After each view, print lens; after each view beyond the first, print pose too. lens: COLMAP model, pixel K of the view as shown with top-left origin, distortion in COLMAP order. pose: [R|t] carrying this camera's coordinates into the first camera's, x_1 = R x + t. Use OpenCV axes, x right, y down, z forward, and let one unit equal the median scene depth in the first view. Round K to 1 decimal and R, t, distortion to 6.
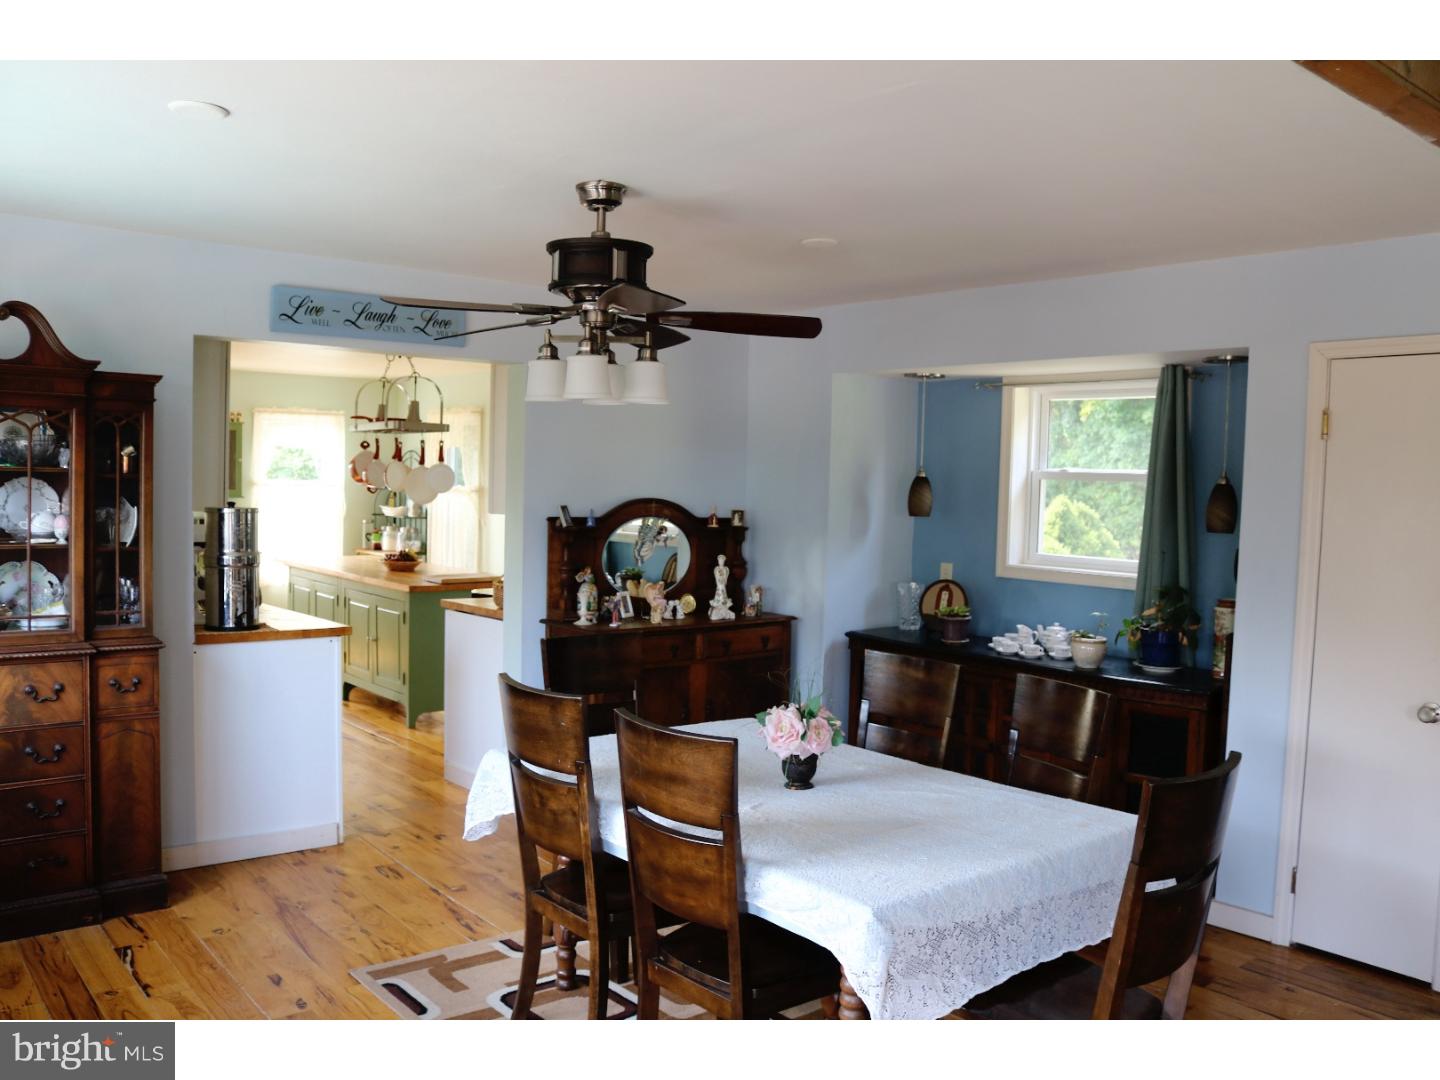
lens RADIAL K [[1331.3, 0, 720.0], [0, 1331.3, 540.0], [0, 0, 1]] dist [-0.160046, 0.159148]
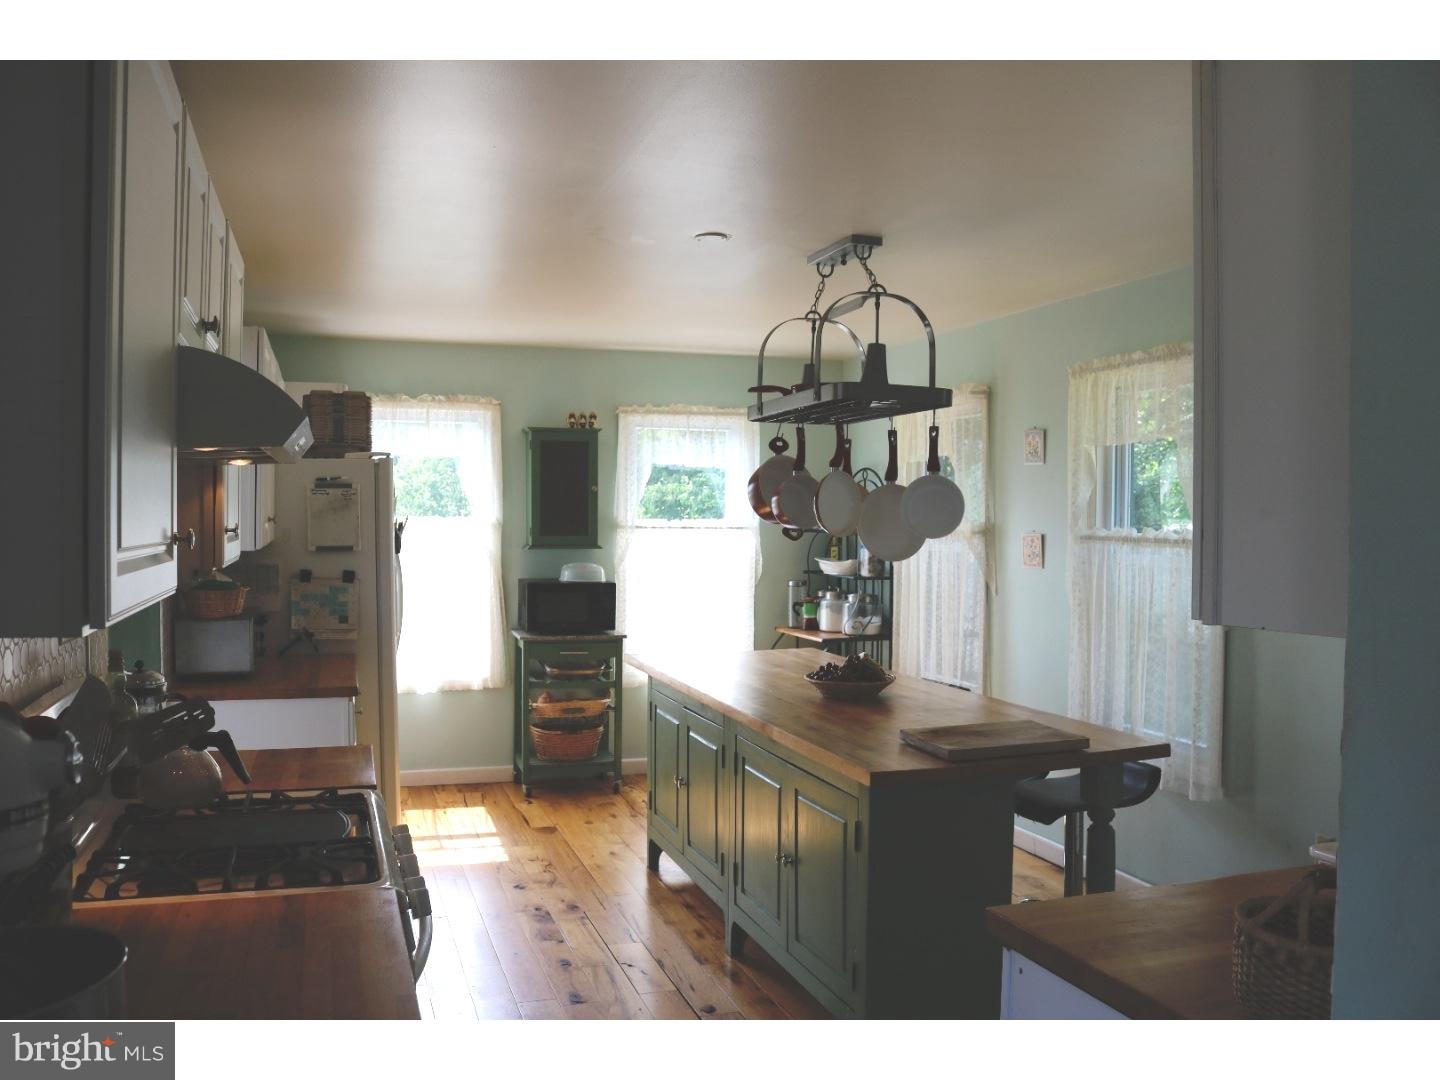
lens RADIAL K [[1181.6, 0, 720.0], [0, 1181.6, 540.0], [0, 0, 1]] dist [-0.154194, 0.099662]
pose [[0.940675, -0.011031, -0.339129, -0.117416], [0.000366, 0.999504, -0.031494, -0.018218], [0.339308, 0.029501, 0.940213, 0.485109]]
